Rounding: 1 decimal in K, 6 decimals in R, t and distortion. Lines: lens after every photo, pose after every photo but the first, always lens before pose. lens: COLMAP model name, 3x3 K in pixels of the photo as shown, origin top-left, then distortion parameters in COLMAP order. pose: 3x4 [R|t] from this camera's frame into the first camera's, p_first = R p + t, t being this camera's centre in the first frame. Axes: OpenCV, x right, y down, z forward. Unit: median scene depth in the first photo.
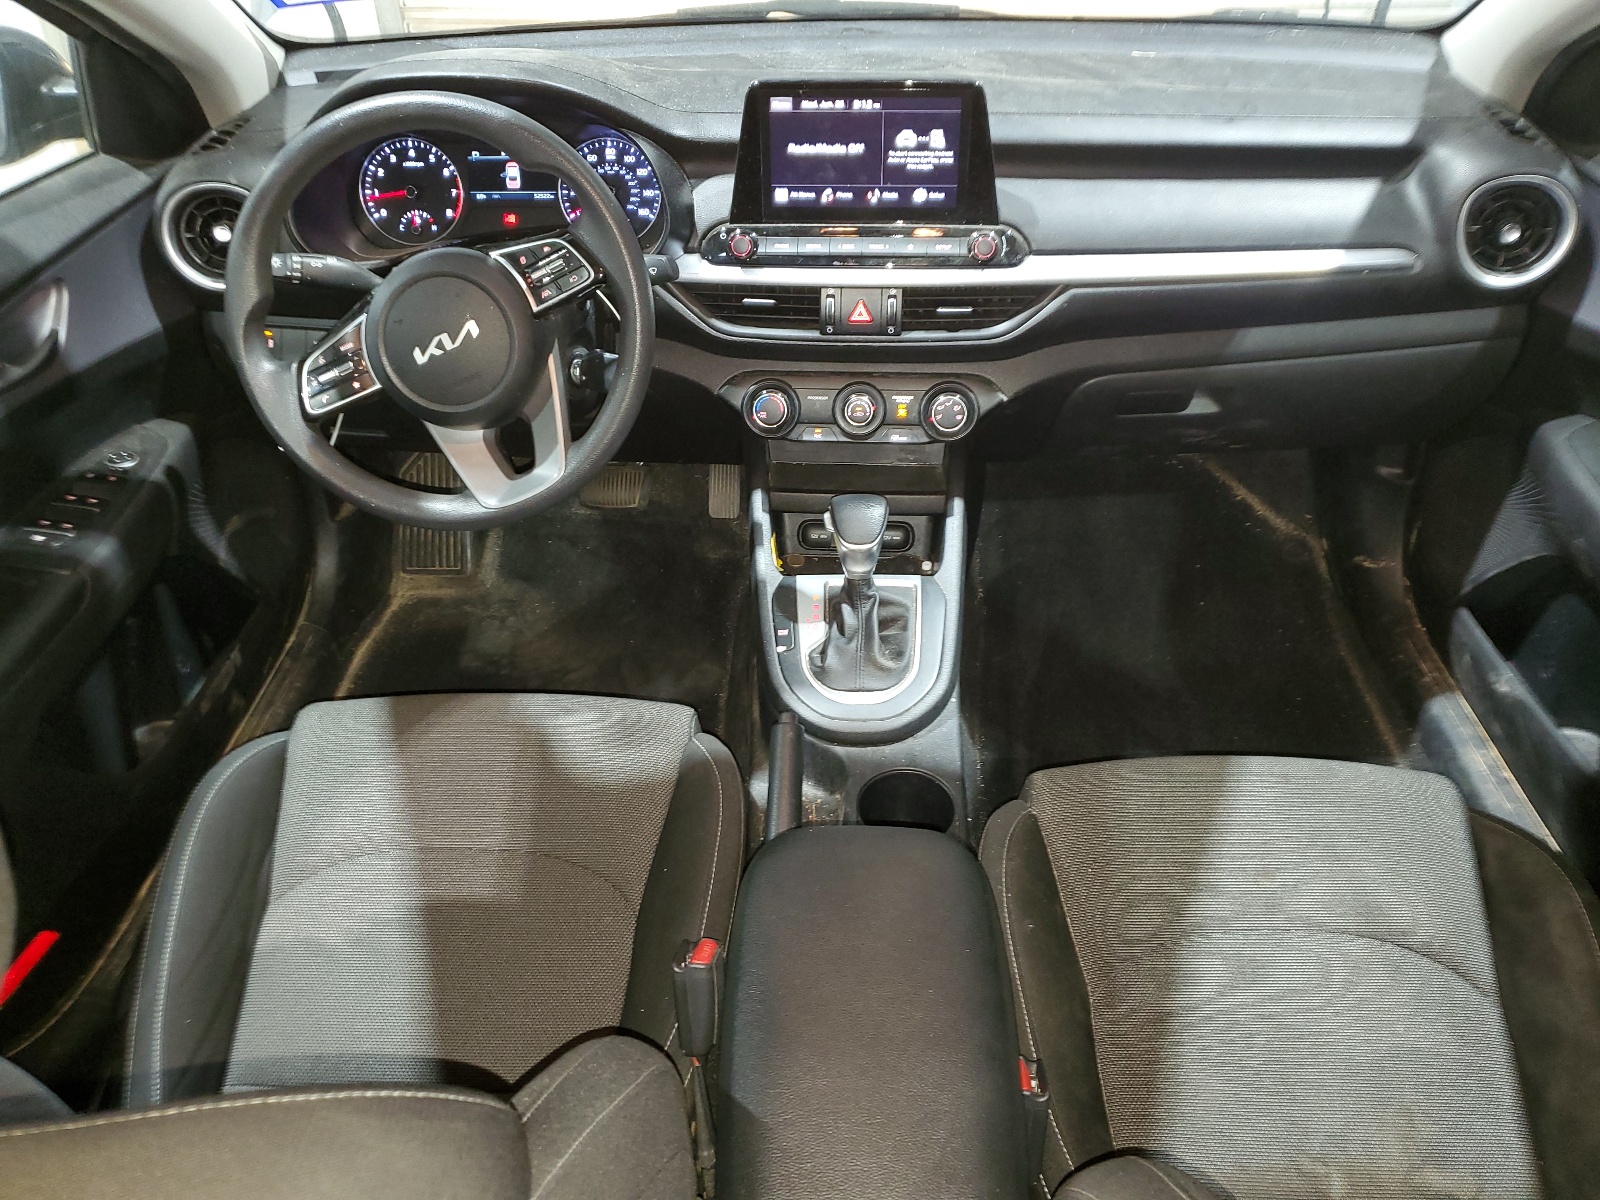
lens RADIAL K [[1380.0, 0, 801.1], [0, 1380.0, 599.3], [0, 0, 1]] dist [0.008835, -0.000825]
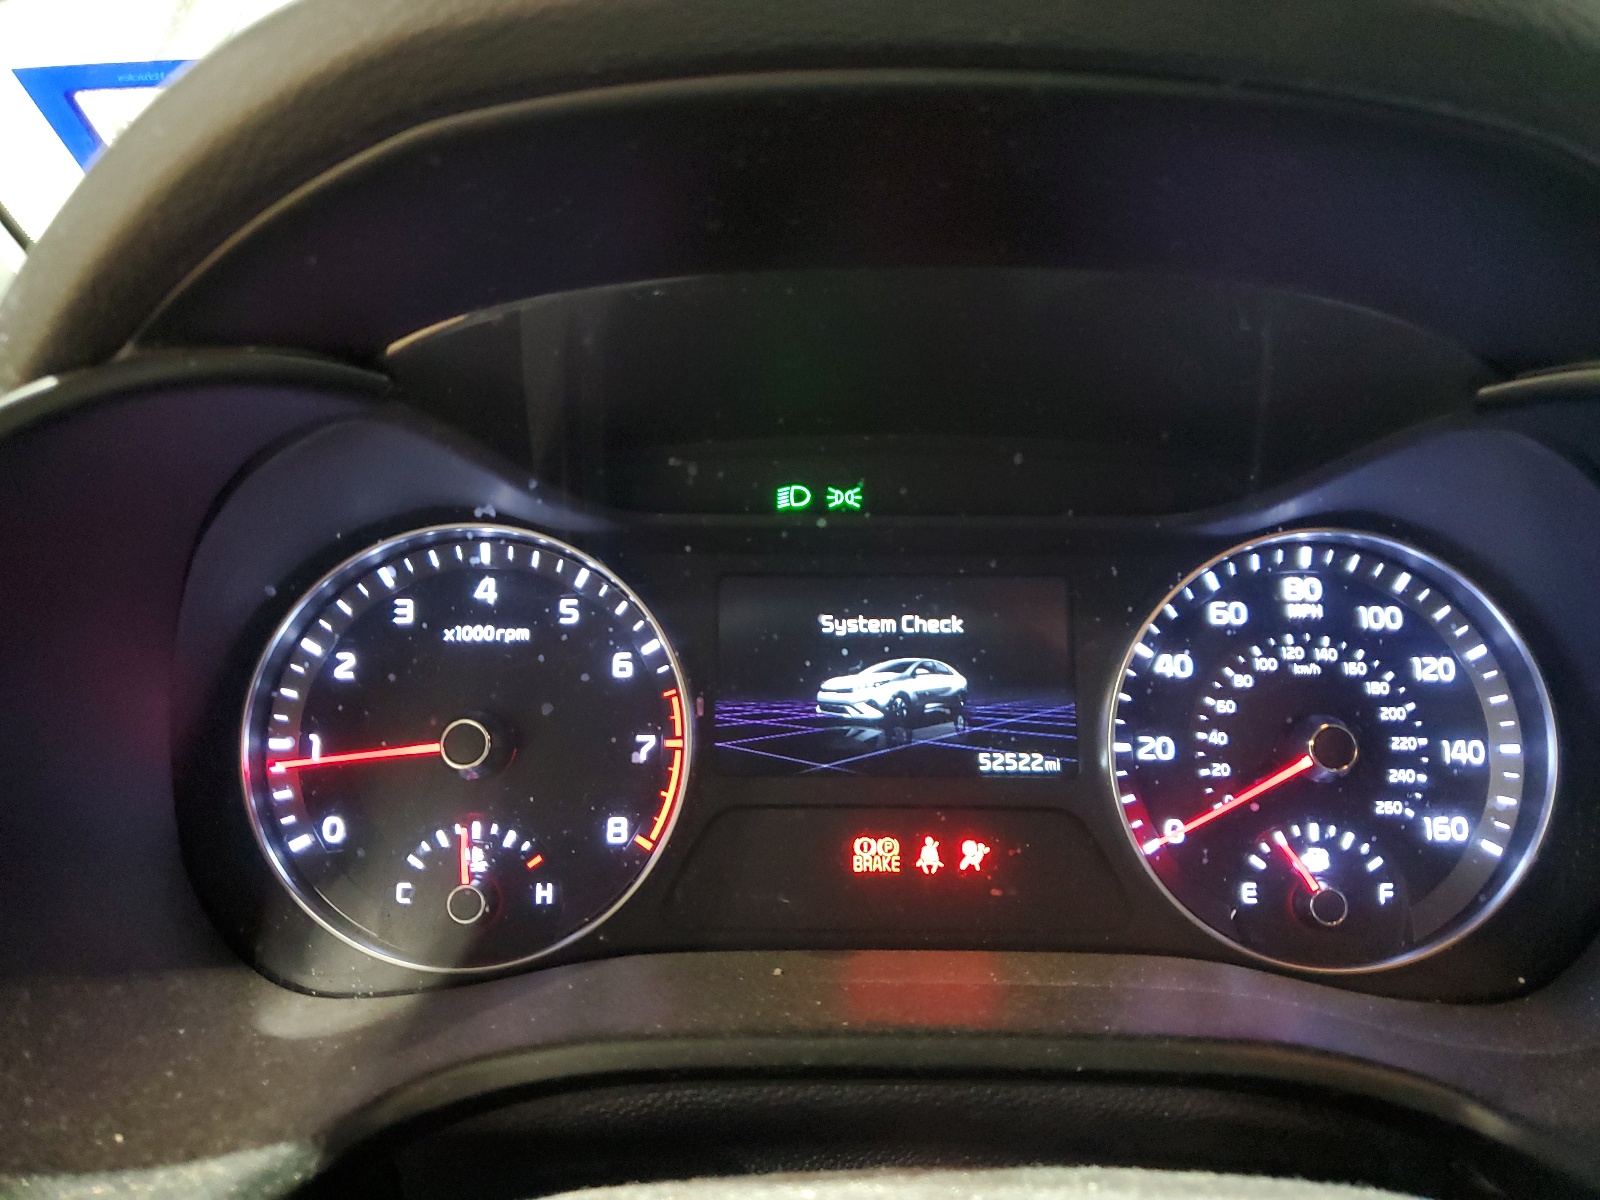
lens RADIAL K [[1380.0, 0, 798.1], [0, 1380.0, 600.1], [0, 0, 1]] dist [0.008835, -0.000825]
pose [[0.998683, 0.011797, 0.049939, -0.238652], [0.011632, 0.895838, -0.444228, -0.212262], [-0.049977, 0.444223, 0.894521, 0.779127]]
